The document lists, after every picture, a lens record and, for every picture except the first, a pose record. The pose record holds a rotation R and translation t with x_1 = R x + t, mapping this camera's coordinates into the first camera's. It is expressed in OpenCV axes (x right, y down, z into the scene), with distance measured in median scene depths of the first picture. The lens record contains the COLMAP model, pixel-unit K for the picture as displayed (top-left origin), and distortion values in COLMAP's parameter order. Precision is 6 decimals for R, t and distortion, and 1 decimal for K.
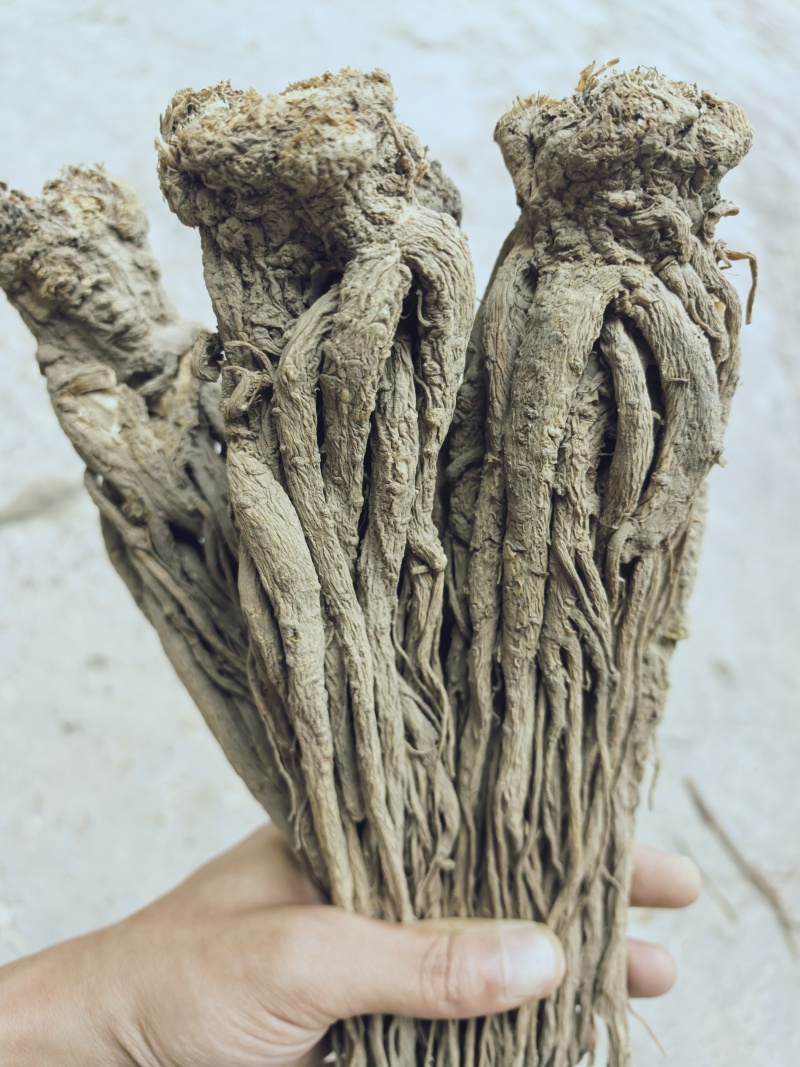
lens RADIAL K [[901.3, 0, 400.0], [0, 901.3, 533.5], [0, 0, 1]] dist [-0.028065, -0.002429]
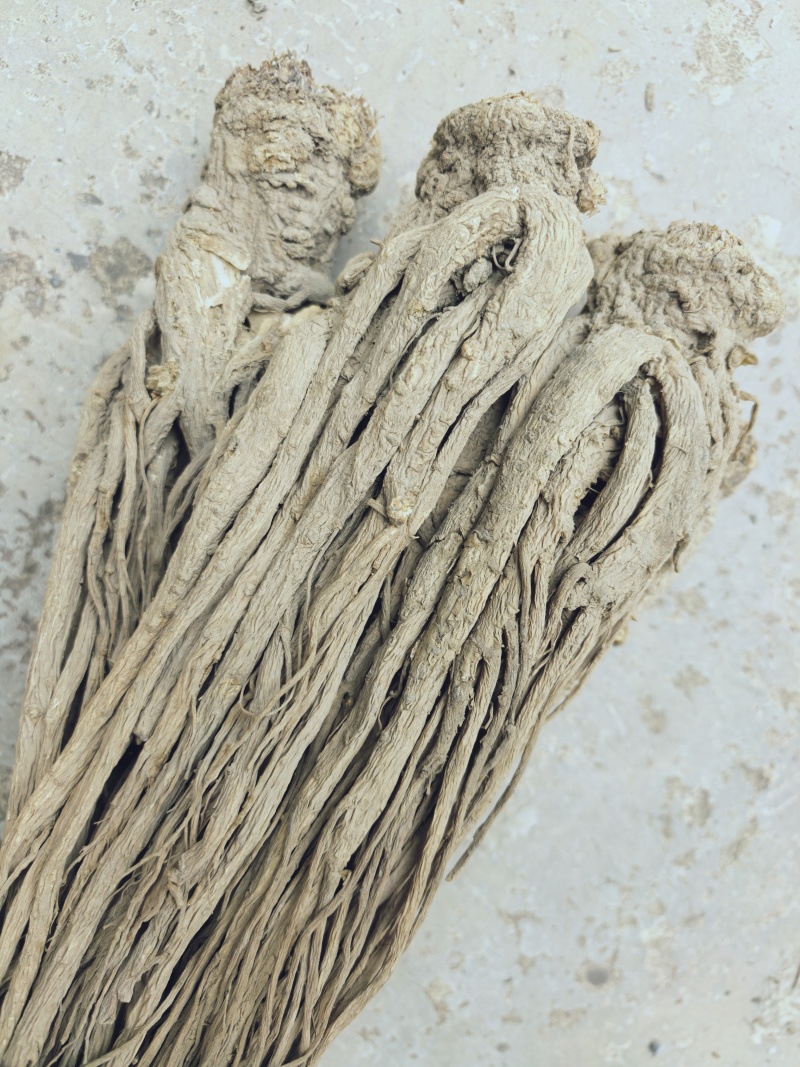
lens RADIAL K [[901.3, 0, 400.0], [0, 901.3, 533.5], [0, 0, 1]] dist [-0.028065, -0.002429]
pose [[0.894043, 0.445575, 0.046370, -0.003357], [-0.386441, 0.819443, -0.423293, 0.474463], [-0.226606, 0.360523, 0.904806, 0.104541]]
